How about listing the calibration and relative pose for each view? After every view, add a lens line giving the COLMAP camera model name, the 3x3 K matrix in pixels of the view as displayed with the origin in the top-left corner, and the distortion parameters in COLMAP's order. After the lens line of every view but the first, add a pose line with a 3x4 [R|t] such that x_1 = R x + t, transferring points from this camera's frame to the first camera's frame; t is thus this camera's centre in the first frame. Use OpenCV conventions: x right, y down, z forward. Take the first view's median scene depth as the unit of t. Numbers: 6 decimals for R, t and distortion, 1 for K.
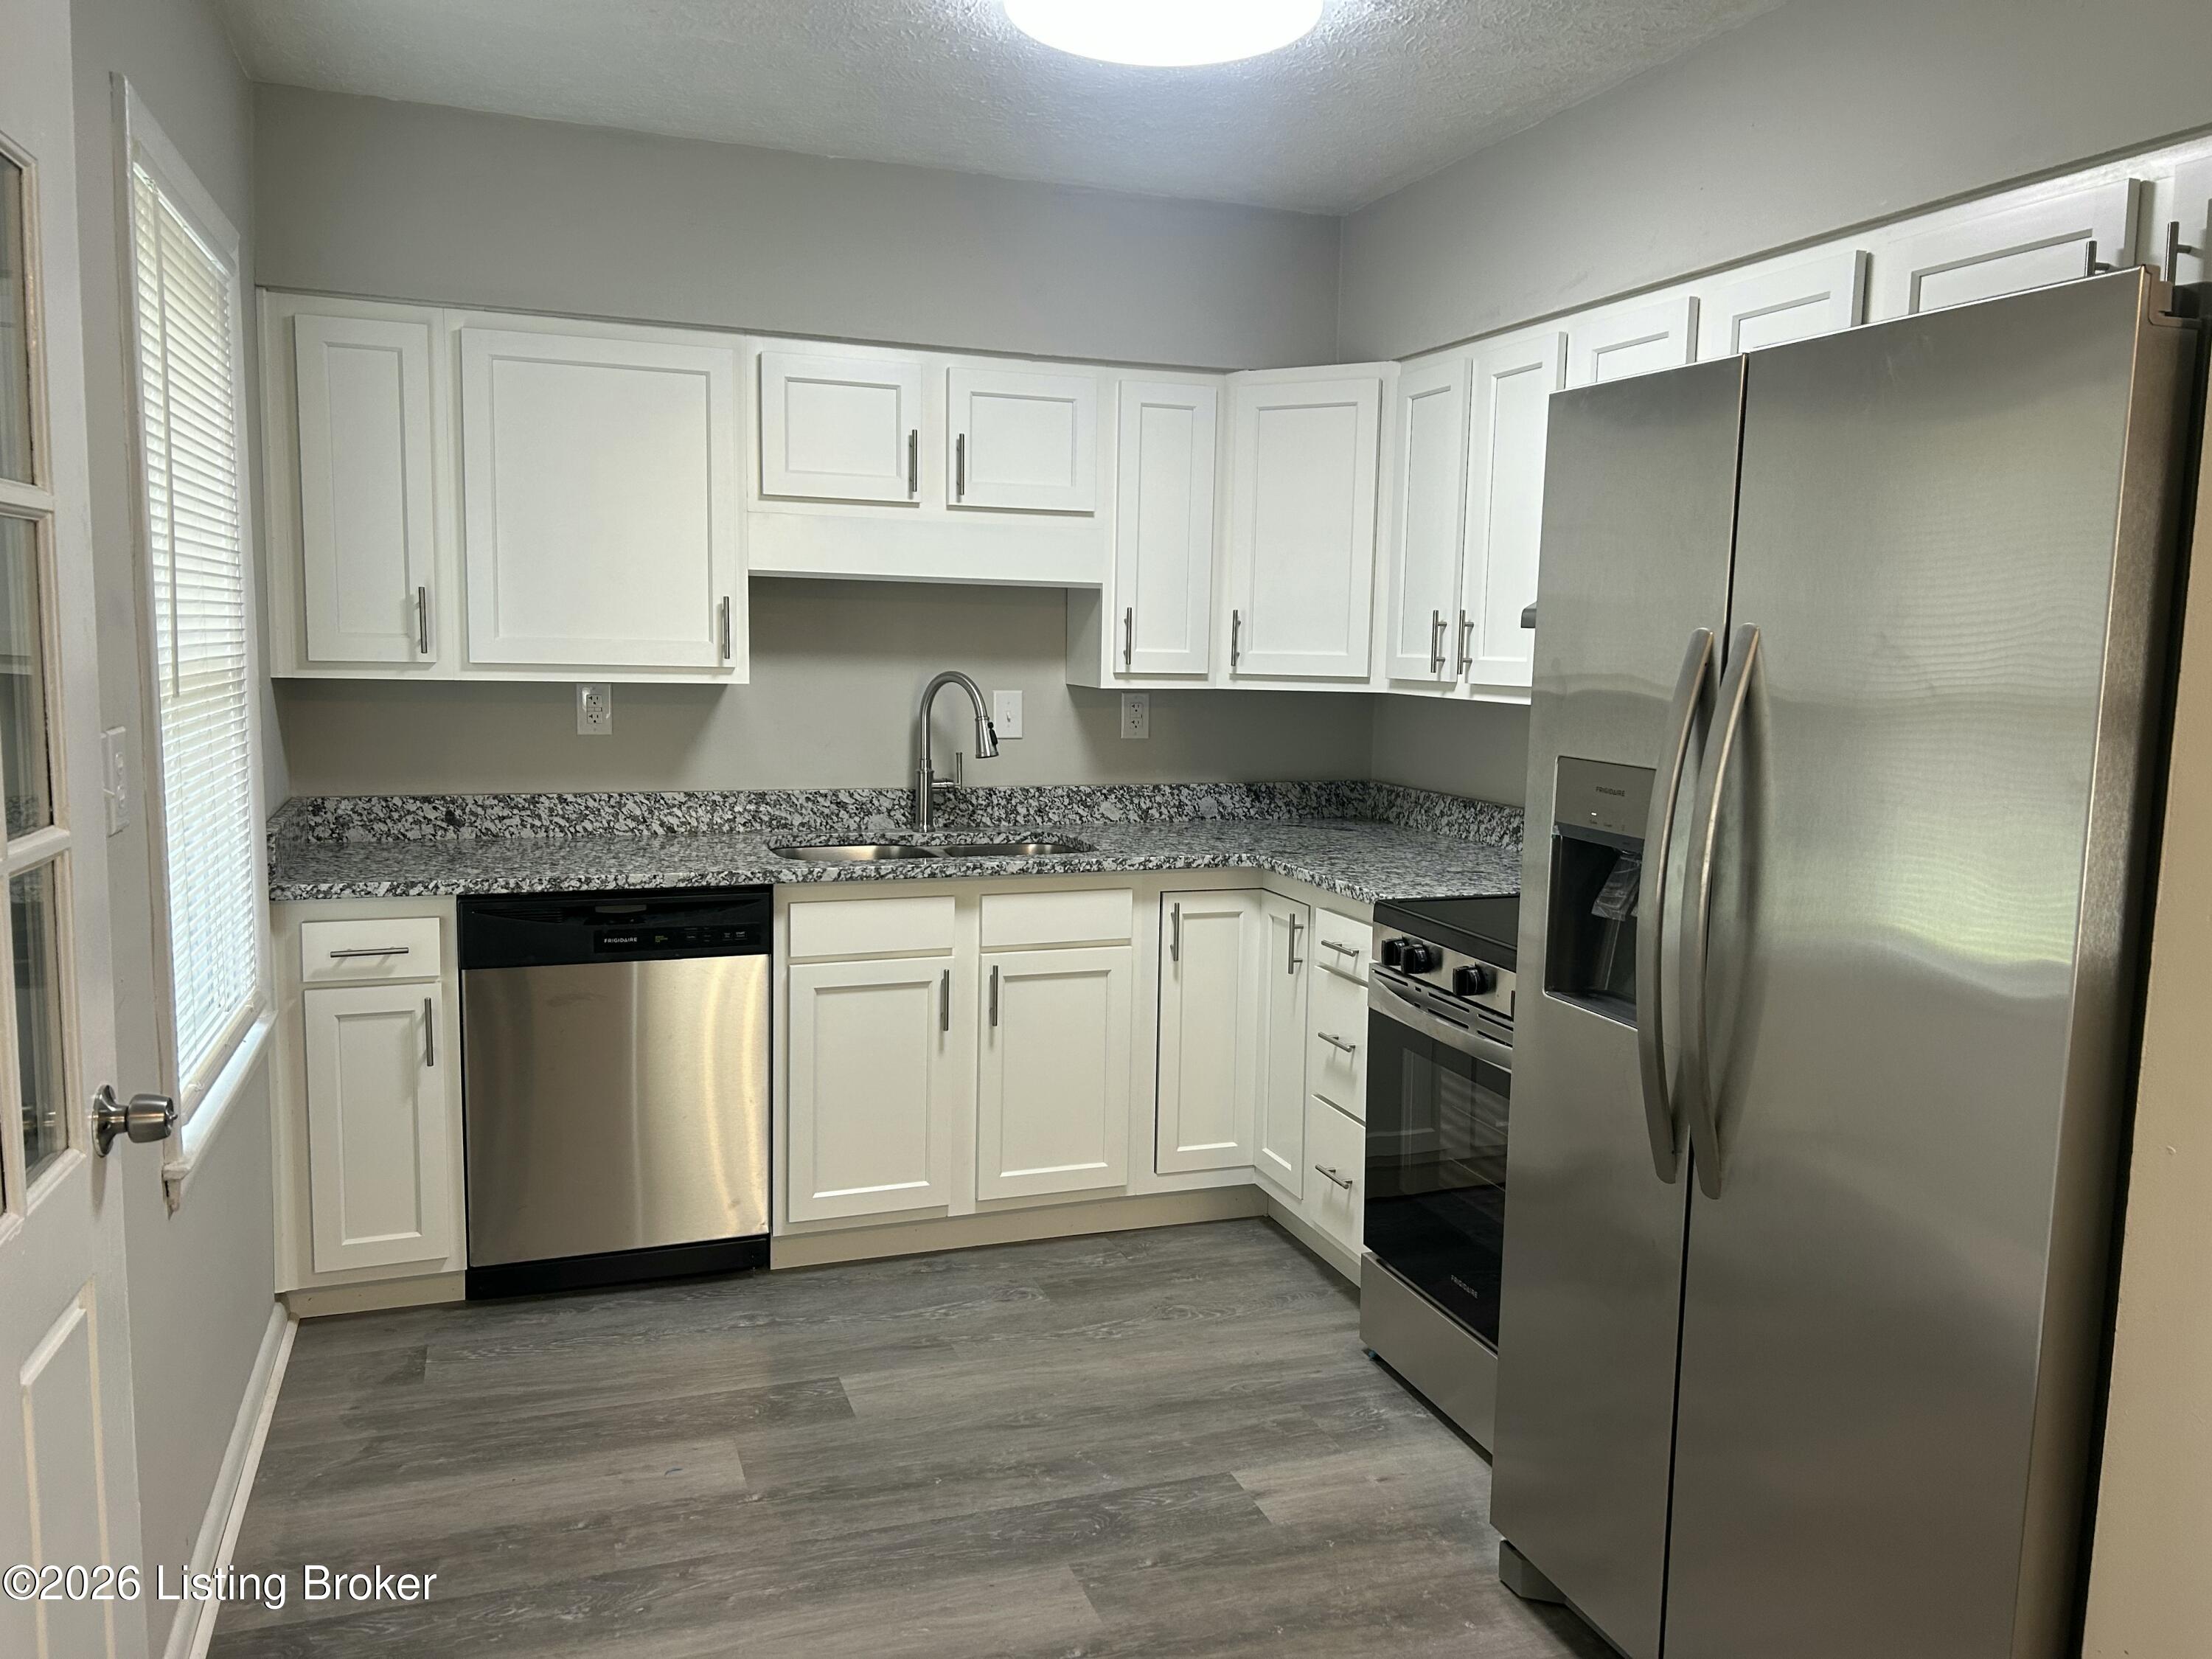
lens RADIAL K [[1670.9, 0, 1106.0], [0, 1670.9, 829.5], [0, 0, 1]] dist [0.109555, -0.129868]
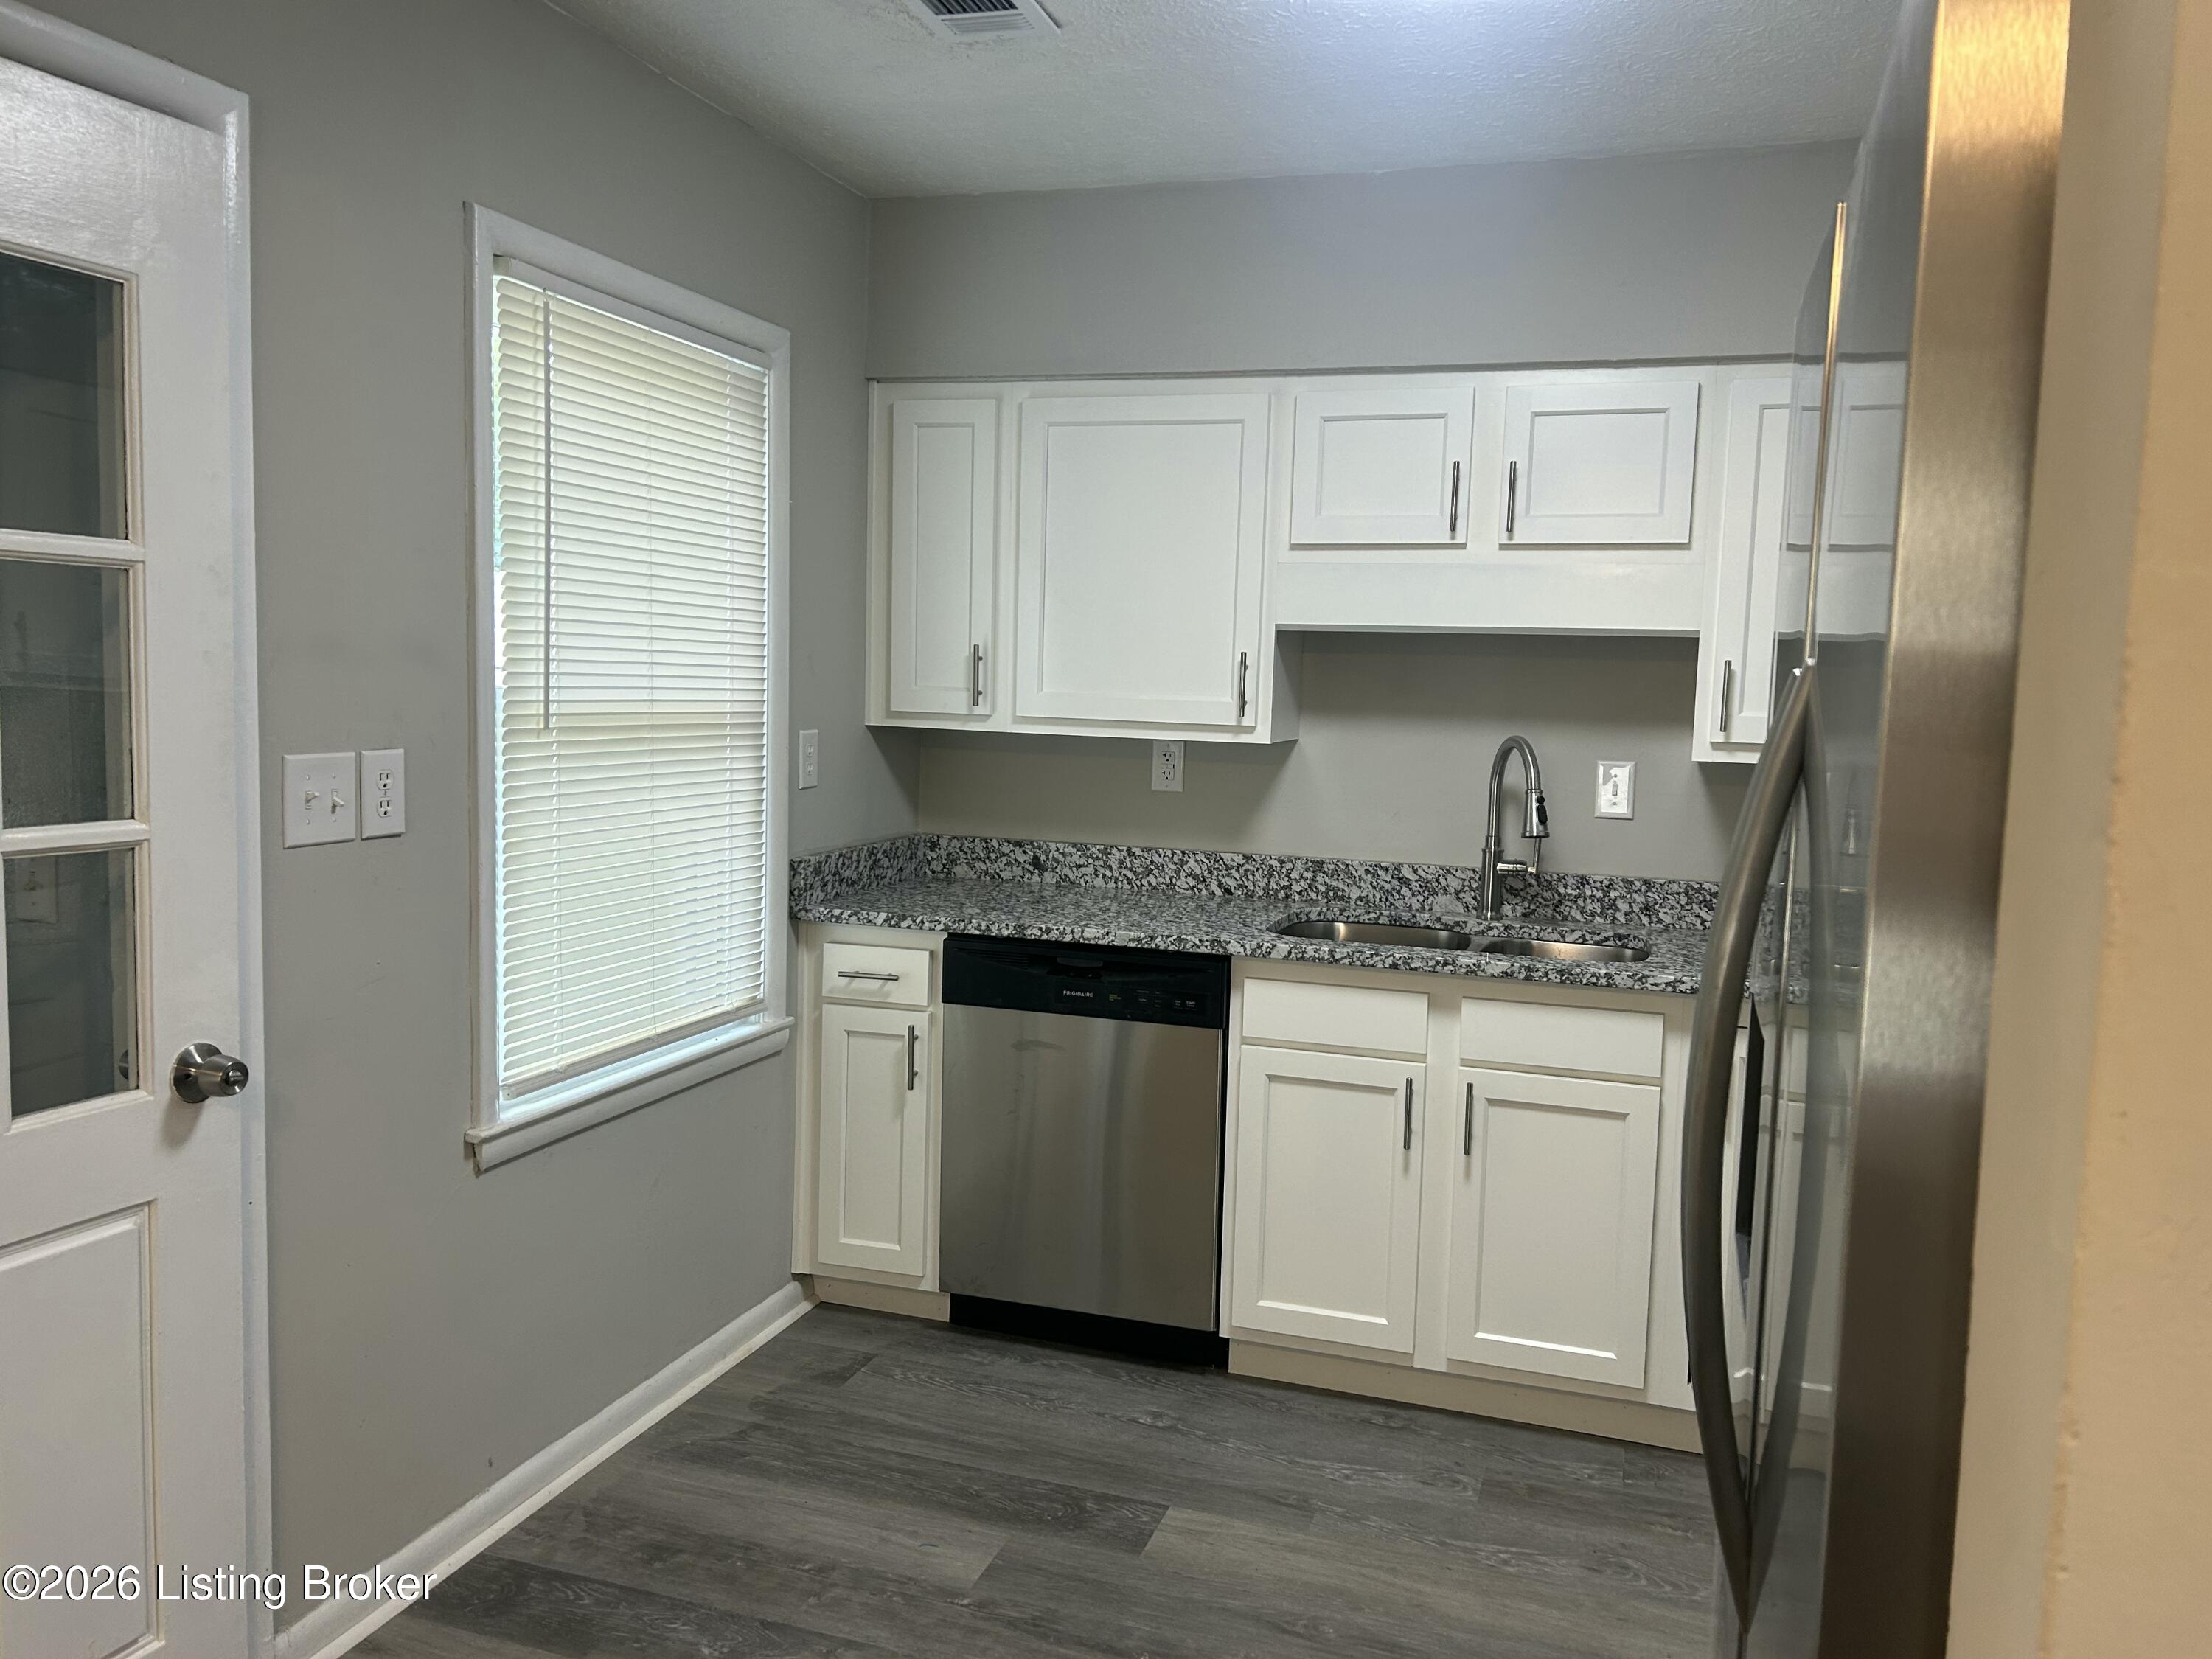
lens RADIAL K [[1670.9, 0, 1106.0], [0, 1670.9, 829.5], [0, 0, 1]] dist [0.109555, -0.129868]
pose [[0.791909, 0.061973, -0.607486, 0.296331], [-0.088455, 0.995986, -0.013702, -0.017684], [0.604199, 0.064586, 0.794212, 0.206234]]
